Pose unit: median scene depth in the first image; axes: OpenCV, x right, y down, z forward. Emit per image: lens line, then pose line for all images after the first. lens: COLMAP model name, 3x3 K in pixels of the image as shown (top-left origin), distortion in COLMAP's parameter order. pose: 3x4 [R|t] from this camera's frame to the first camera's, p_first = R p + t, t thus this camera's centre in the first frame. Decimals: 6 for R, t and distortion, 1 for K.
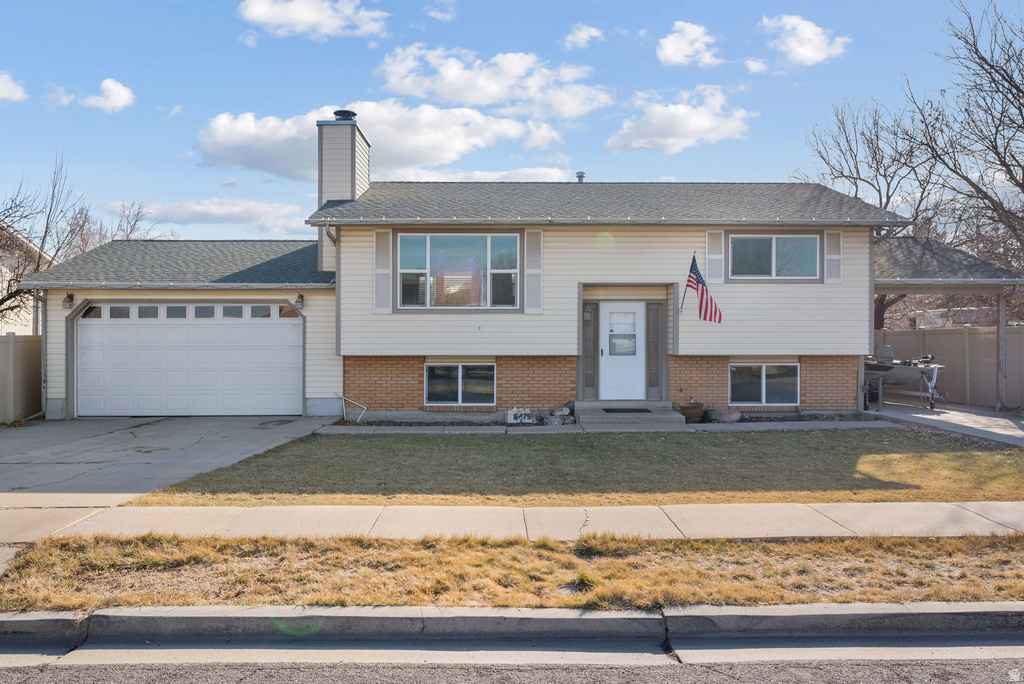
lens RADIAL K [[772.5, 0, 513.0], [0, 772.5, 339.8], [0, 0, 1]] dist [-0.015321, -0.001659]
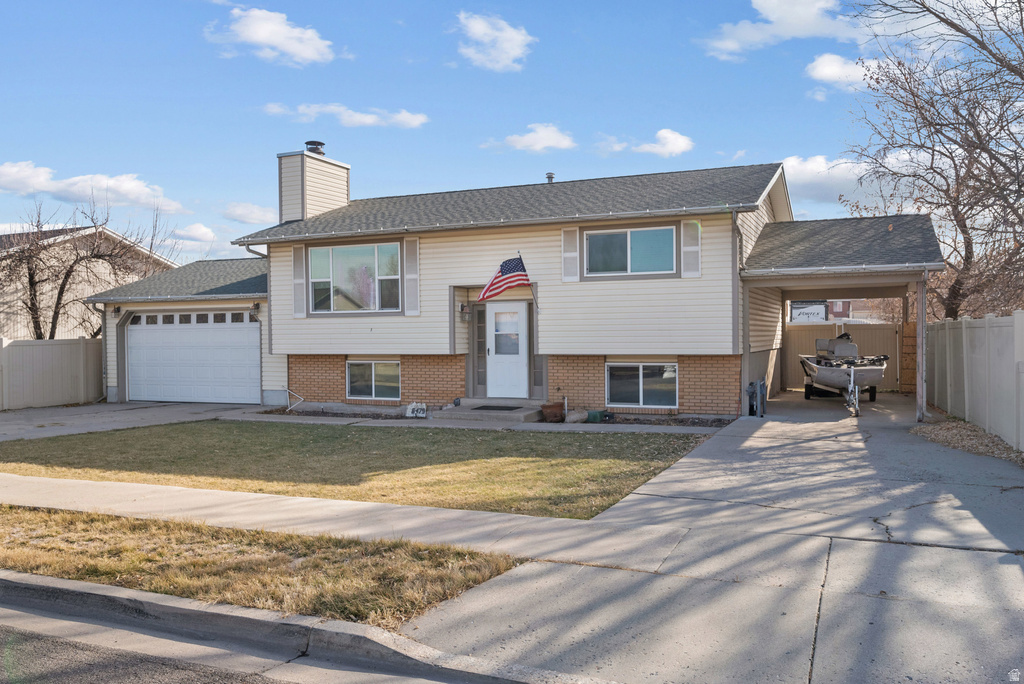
lens RADIAL K [[801.5, 0, 512.0], [0, 801.5, 341.8], [0, 0, 1]] dist [0.003453, 0.000606]
pose [[0.915465, -0.004542, -0.402373, 0.579818], [0.005573, 0.999984, 0.001392, 0.001981], [0.402360, -0.003516, 0.915475, 0.027870]]
